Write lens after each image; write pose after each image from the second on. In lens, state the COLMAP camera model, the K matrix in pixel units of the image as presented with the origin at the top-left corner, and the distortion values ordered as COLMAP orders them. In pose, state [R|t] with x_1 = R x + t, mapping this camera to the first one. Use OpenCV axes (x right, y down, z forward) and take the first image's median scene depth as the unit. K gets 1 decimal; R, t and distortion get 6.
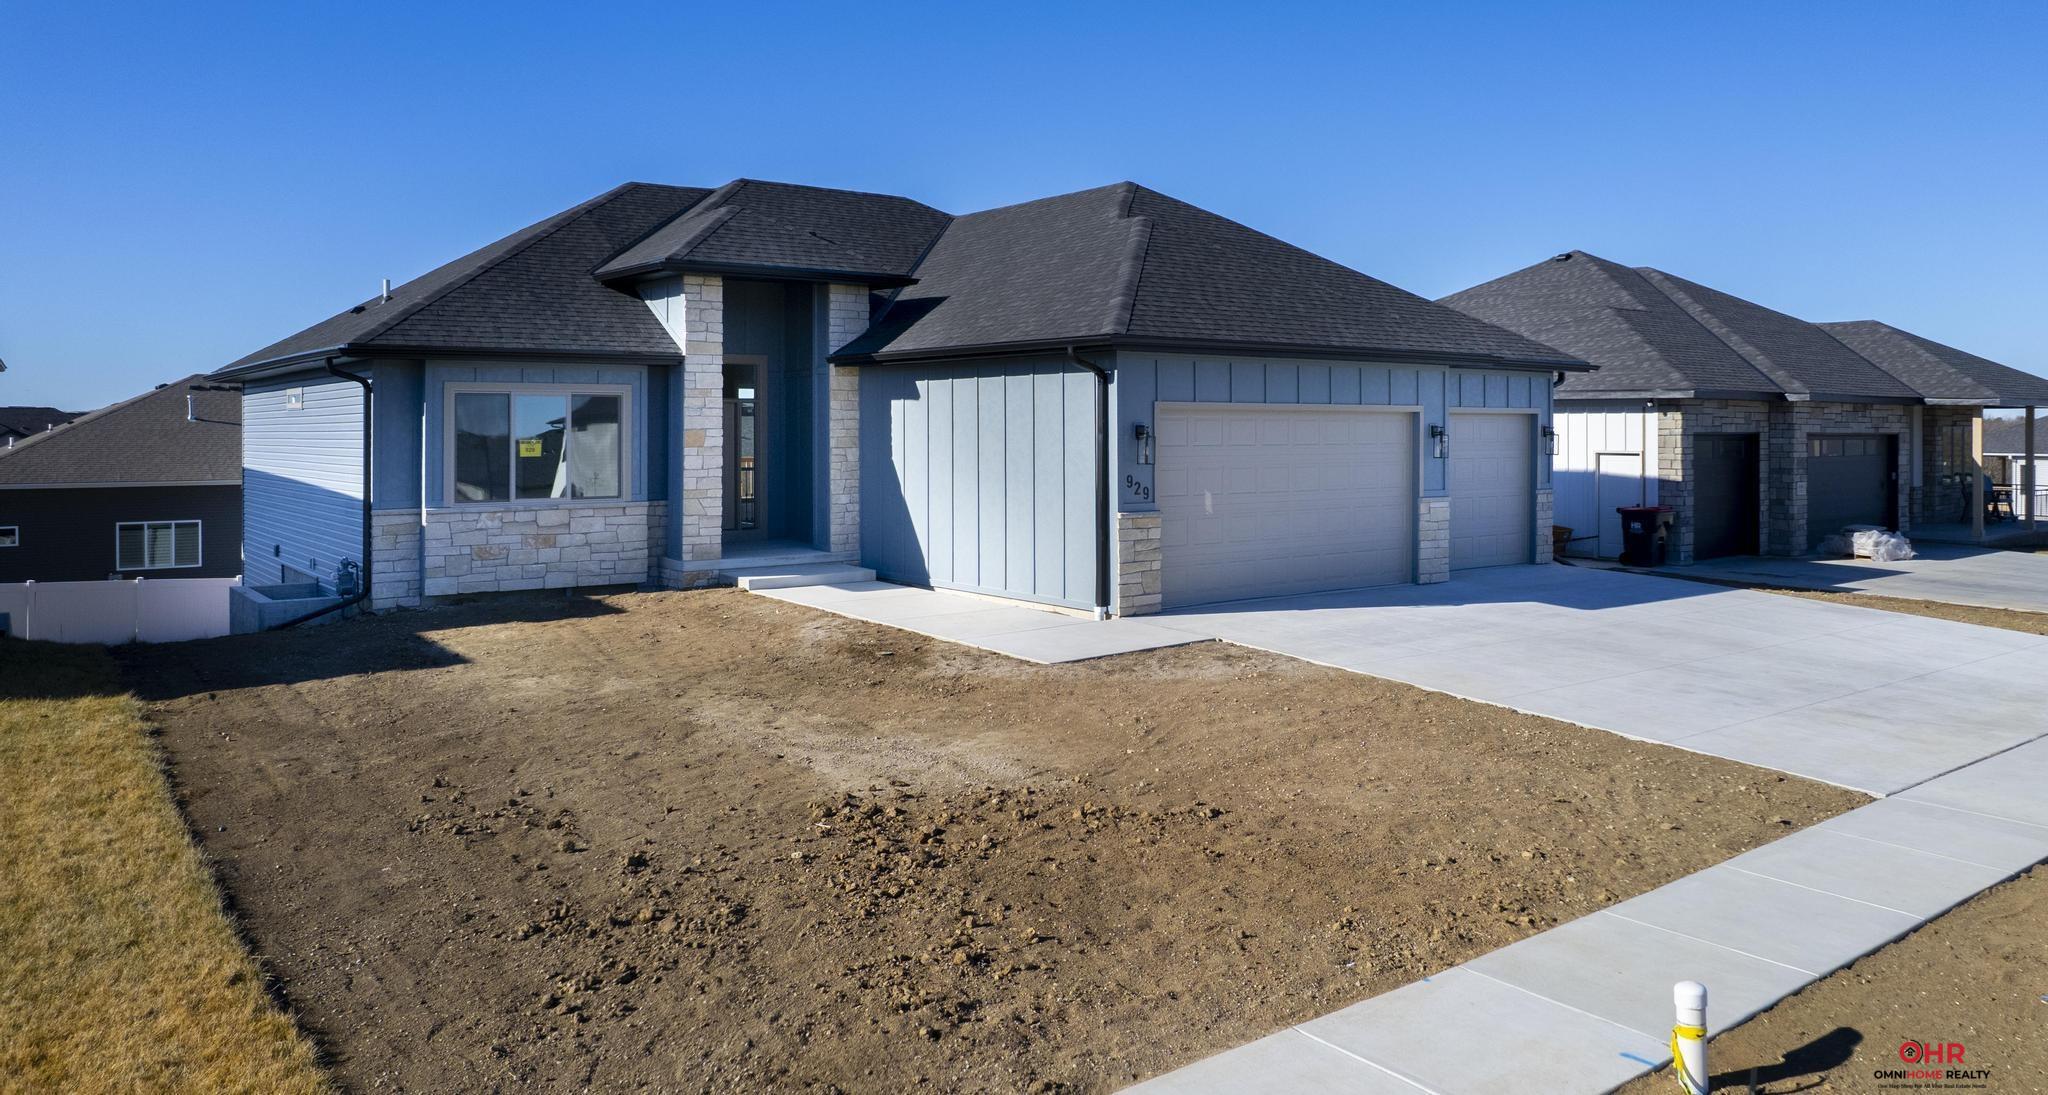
lens RADIAL K [[1440.9, 0, 1111.2], [0, 1440.9, 439.4], [0, 0, 1]] dist [-0.050091, 0.002333]
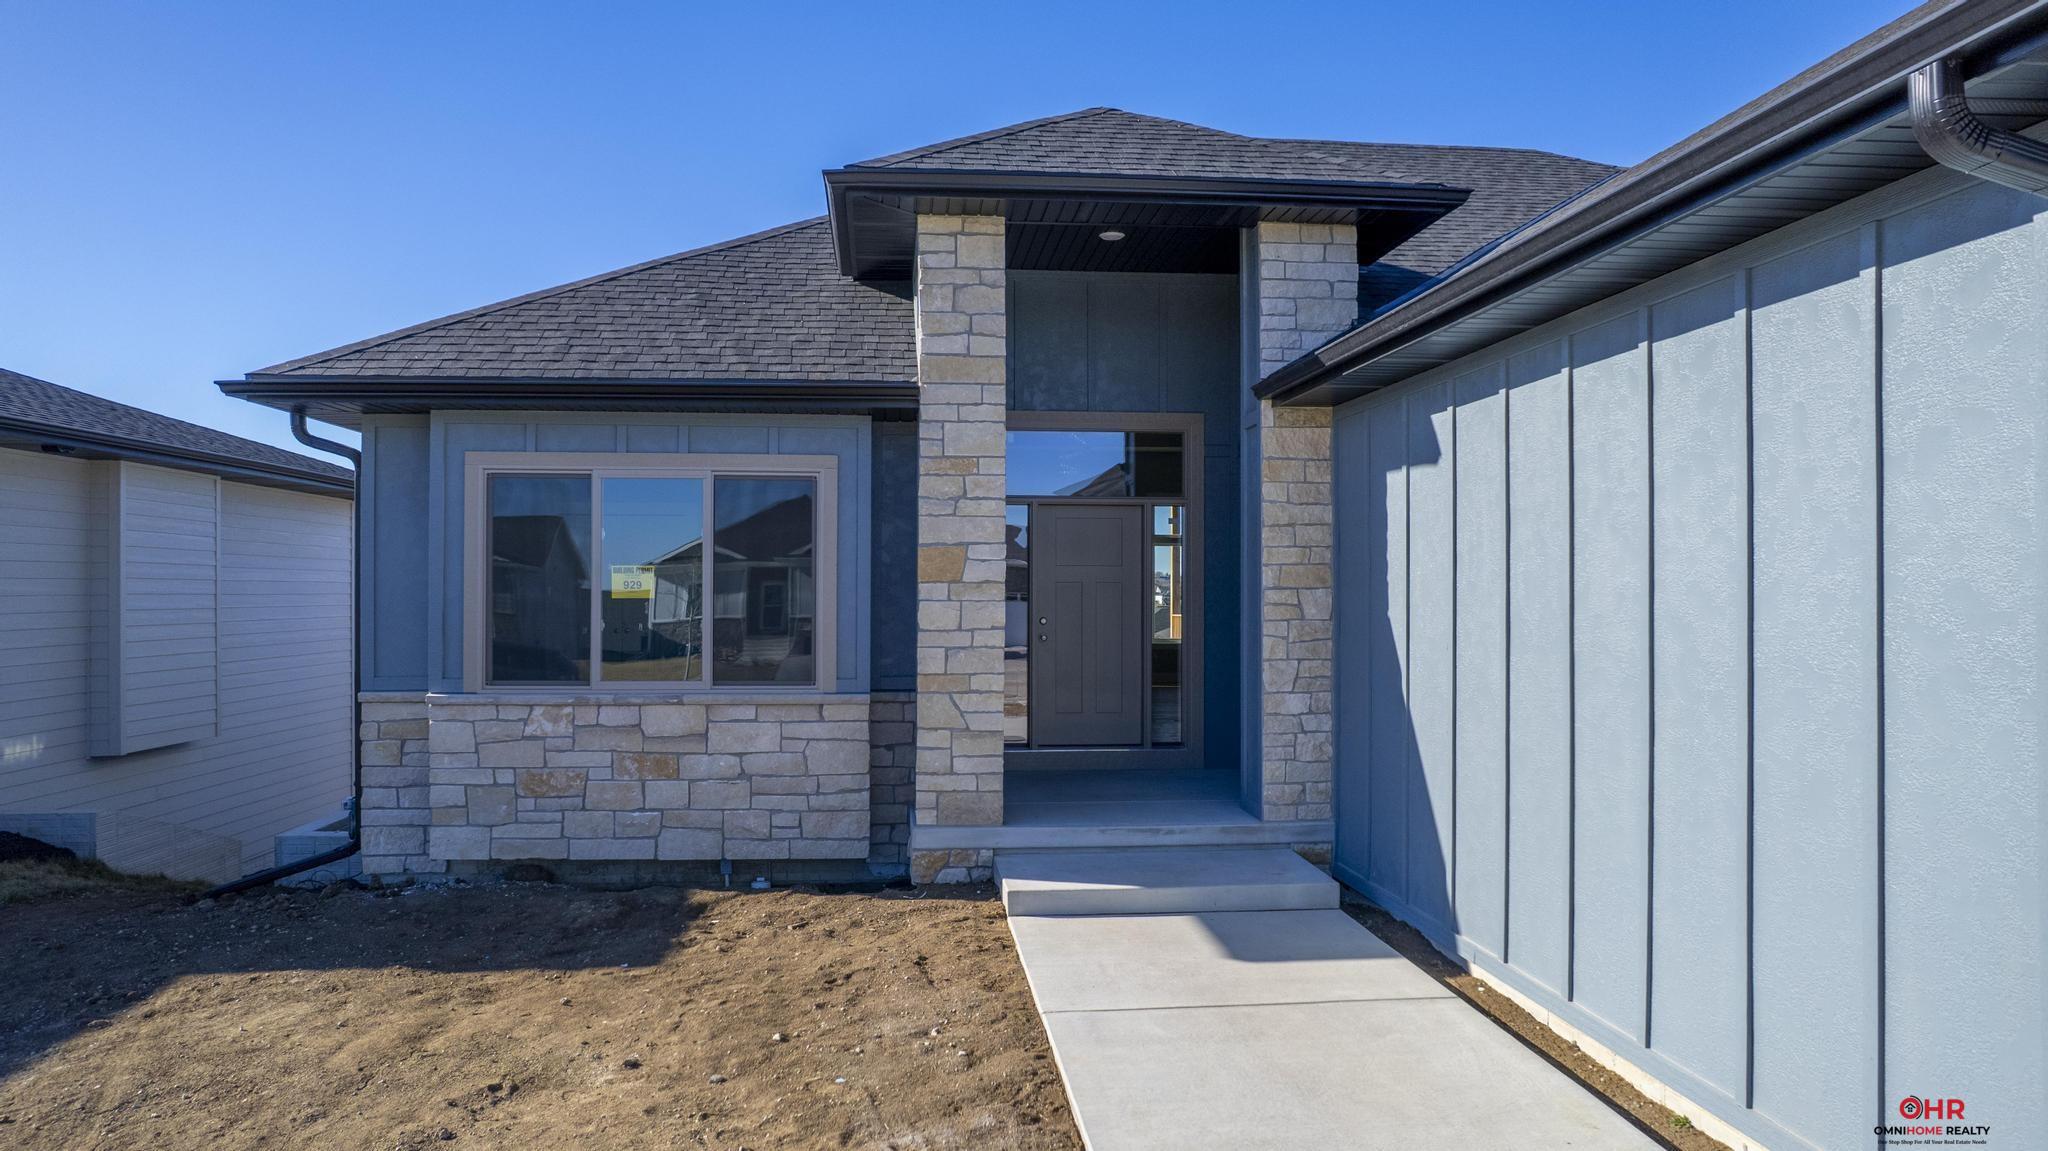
lens RADIAL K [[1365.8, 0, 1000.0], [0, 1365.8, 618.3], [0, 0, 1]] dist [-0.030819, 0.001947]
pose [[0.826390, 0.017635, -0.562822, -0.025512], [-0.009749, 0.999808, 0.017011, 0.009209], [0.563014, -0.008571, 0.826403, 0.642572]]
